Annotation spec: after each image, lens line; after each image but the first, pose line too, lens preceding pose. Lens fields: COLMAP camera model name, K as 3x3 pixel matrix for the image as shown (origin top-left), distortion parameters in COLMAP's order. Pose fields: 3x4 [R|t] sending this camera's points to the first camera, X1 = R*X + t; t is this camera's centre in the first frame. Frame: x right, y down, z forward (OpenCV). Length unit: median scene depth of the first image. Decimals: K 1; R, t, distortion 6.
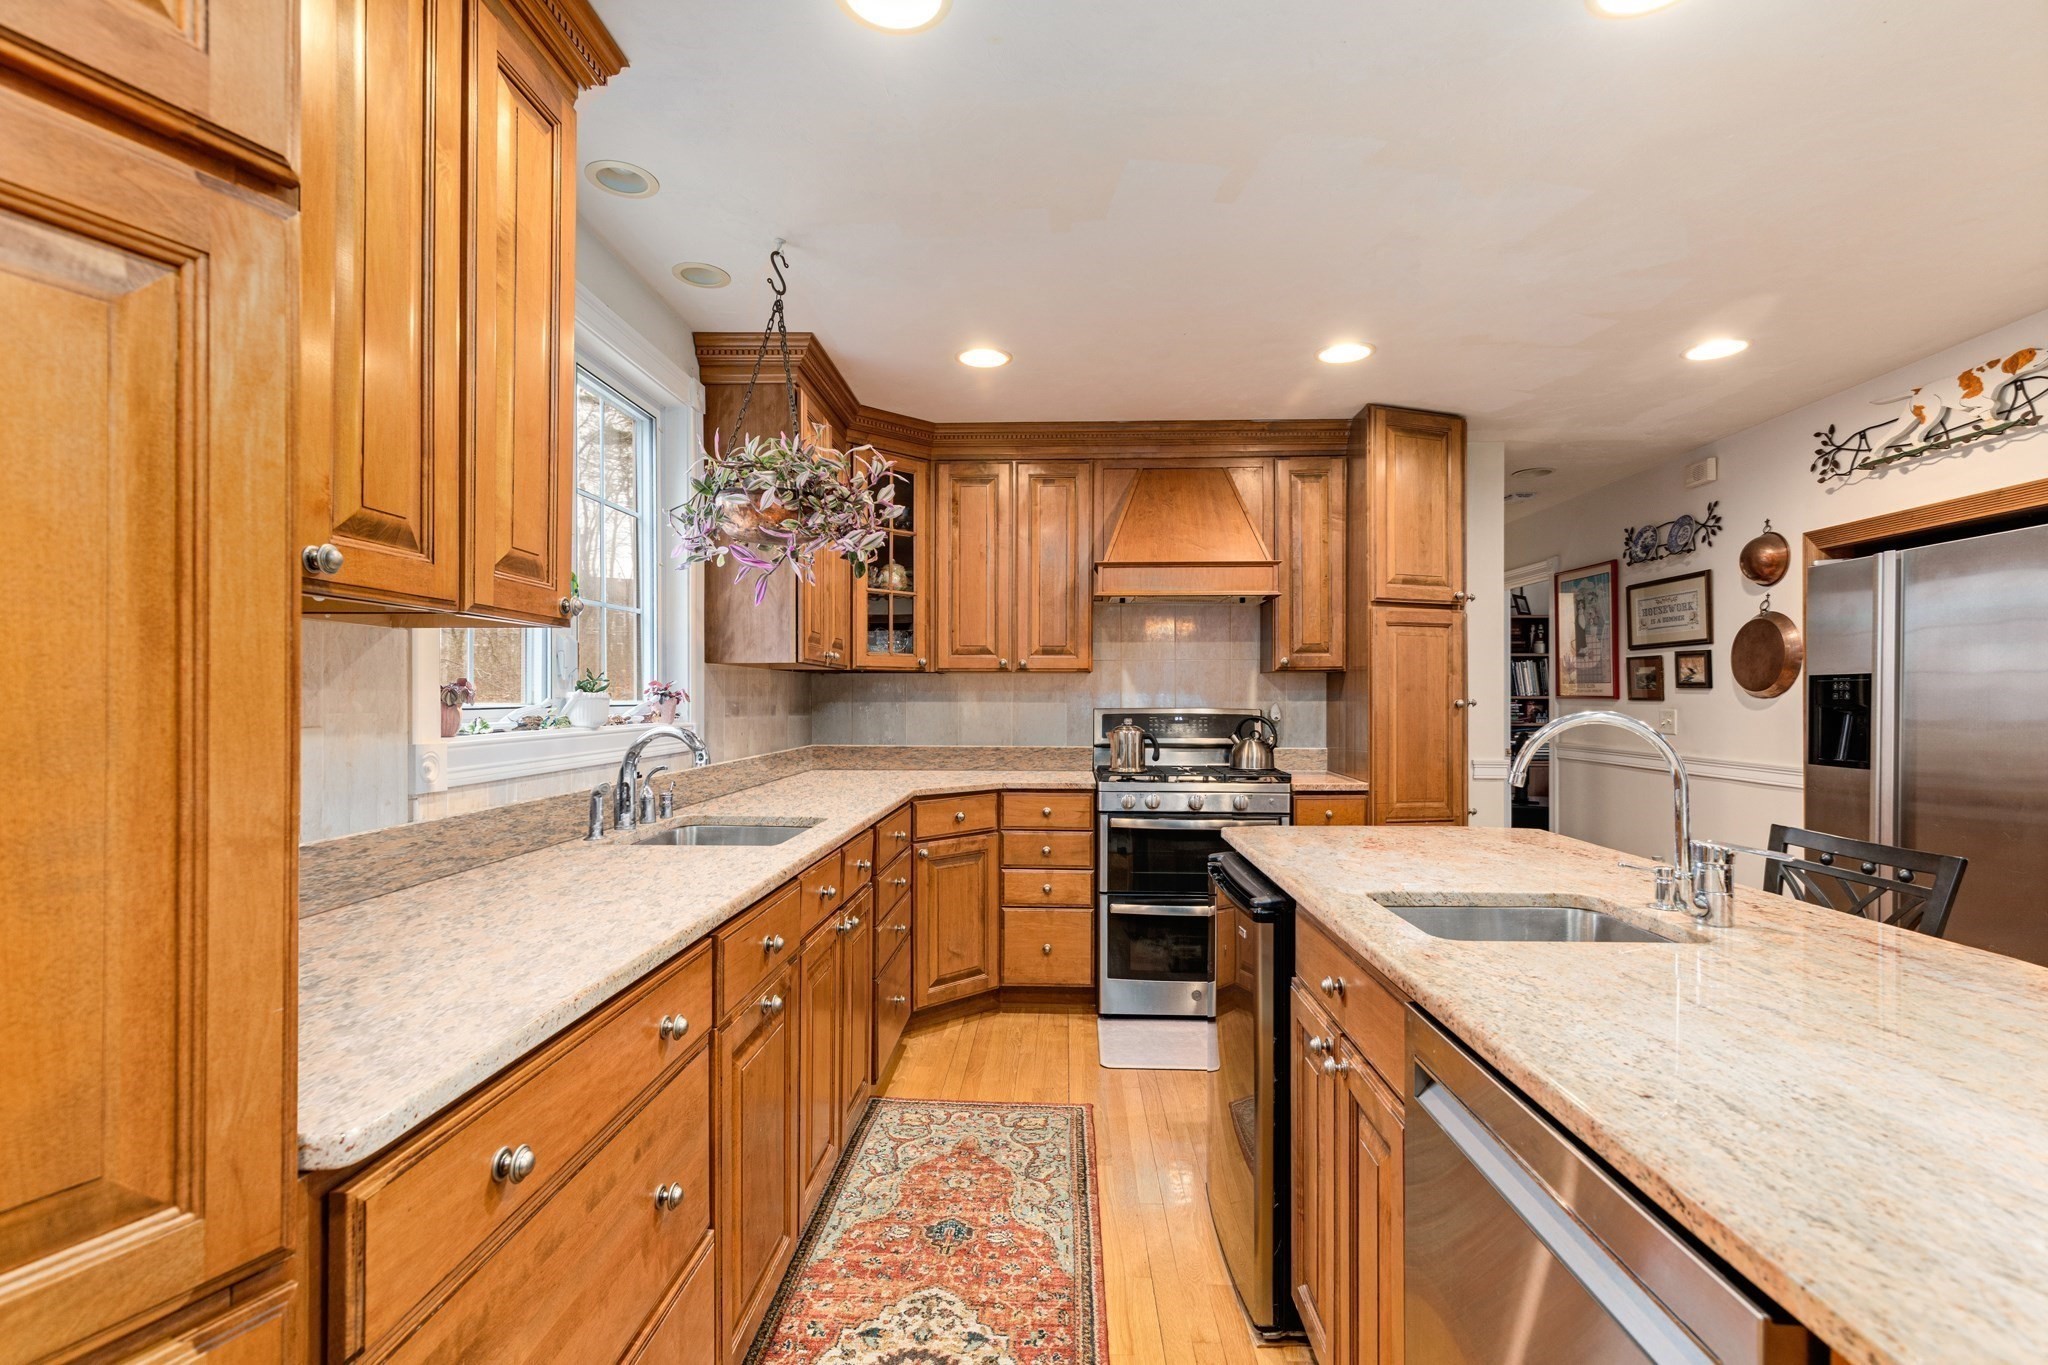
lens RADIAL K [[928.2, 0, 1035.9], [0, 928.2, 694.3], [0, 0, 1]] dist [0.010139, -0.003088]
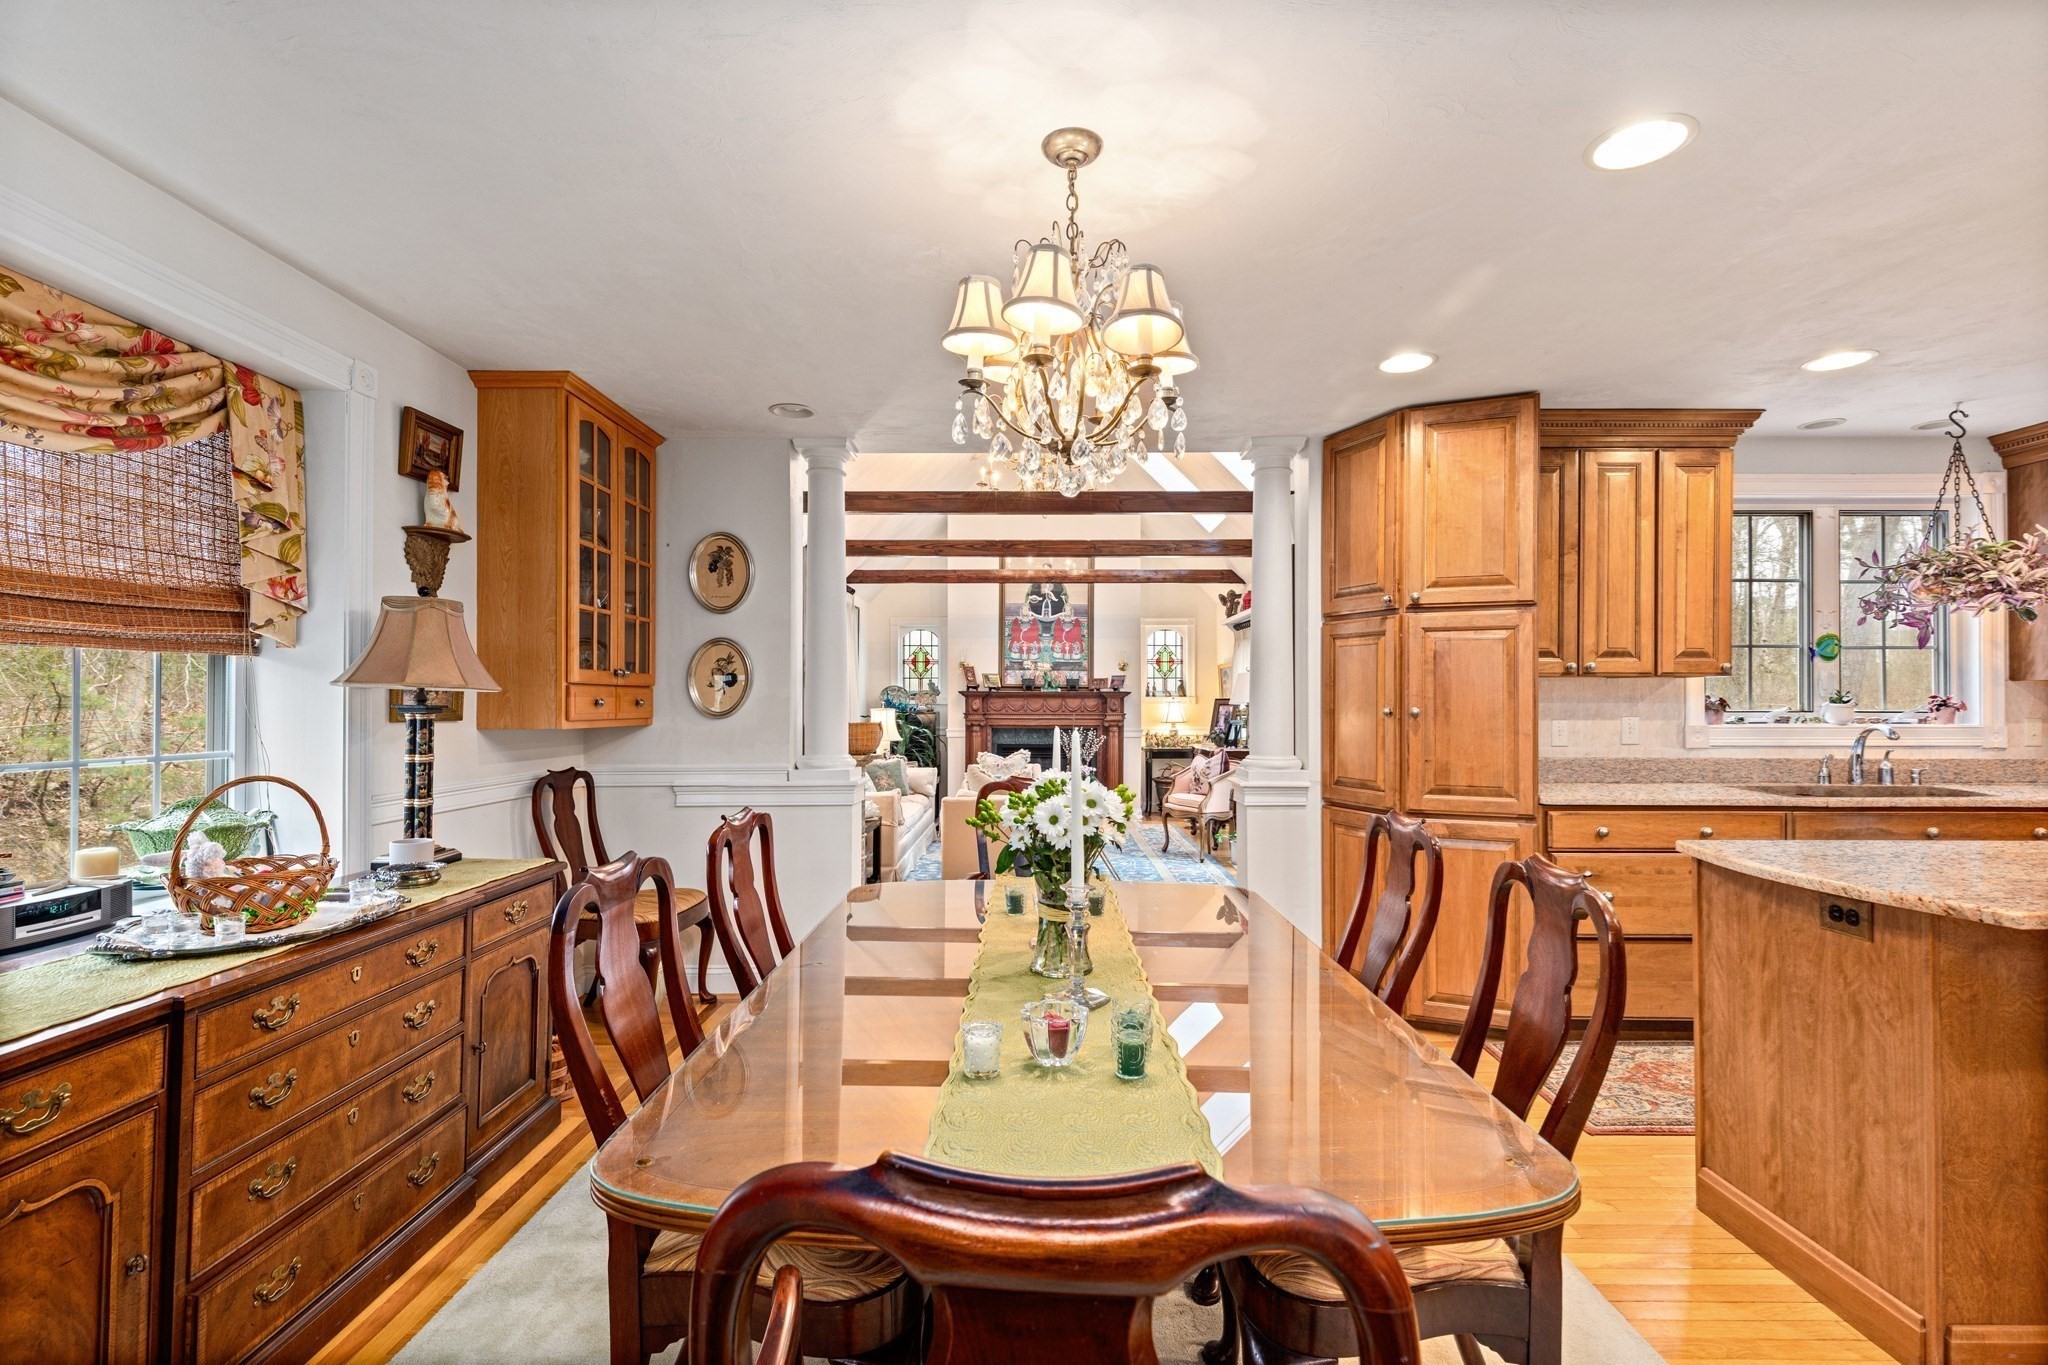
lens RADIAL K [[928.2, 0, 1023.1], [0, 928.2, 694.1], [0, 0, 1]] dist [0.010139, -0.003088]
pose [[0.014929, -0.007324, -0.999862, 0.764155], [0.001337, 0.999972, -0.007305, -0.005733], [0.999888, -0.001228, 0.014939, -0.335331]]
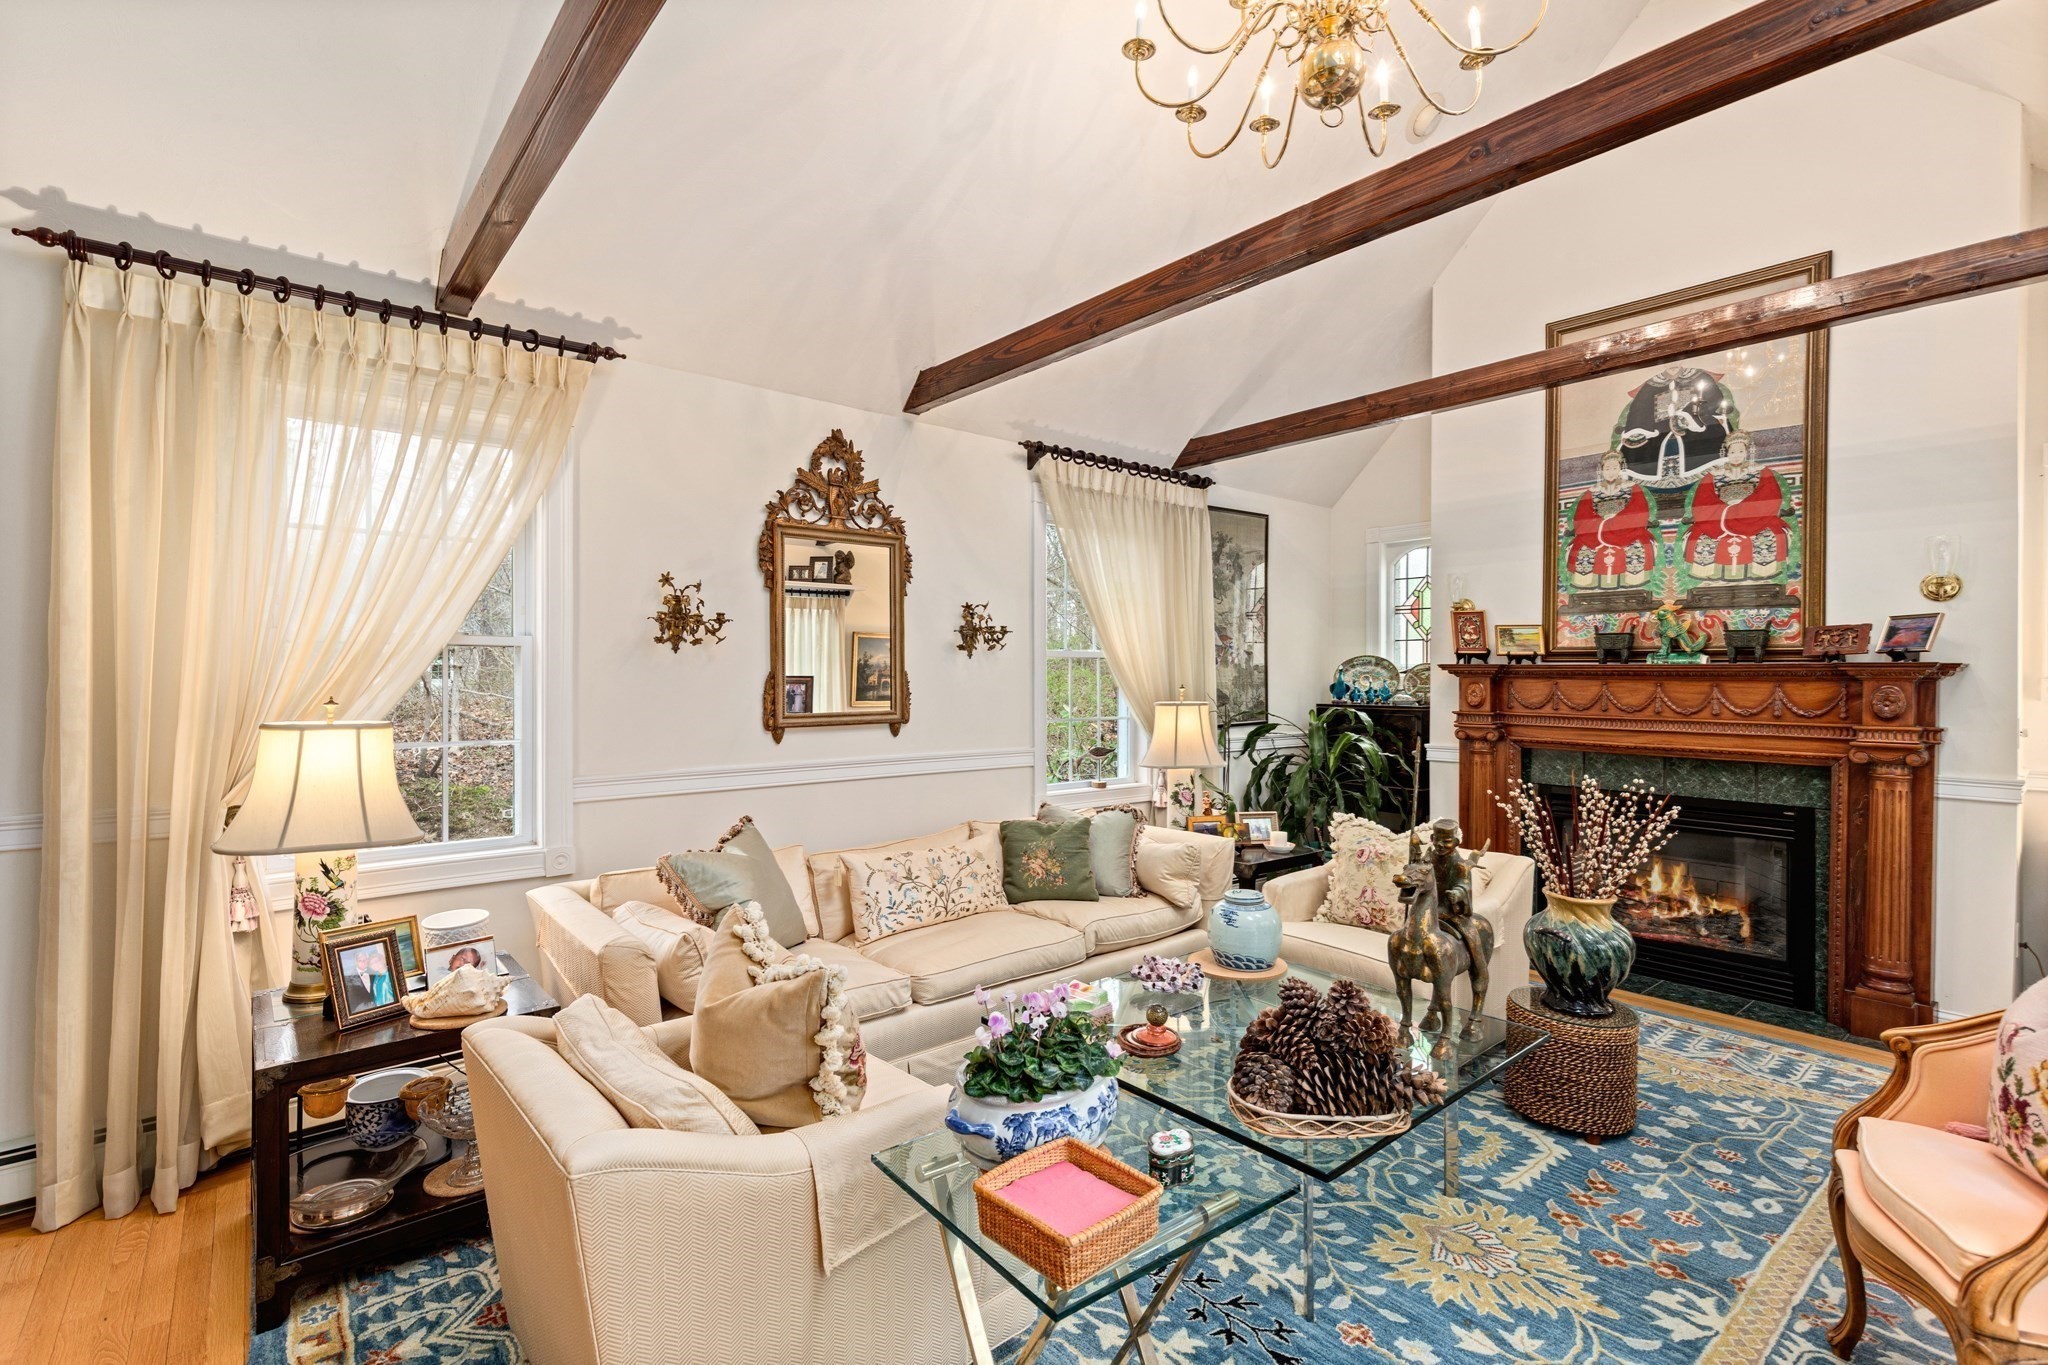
lens RADIAL K [[928.2, 0, 1036.2], [0, 928.2, 681.6], [0, 0, 1]] dist [0.010139, -0.003088]
pose [[-0.746364, 0.003327, -0.665529, -0.664115], [-0.001166, 0.999979, 0.006306, -0.017910], [0.665537, 0.005483, -0.746345, 0.091459]]
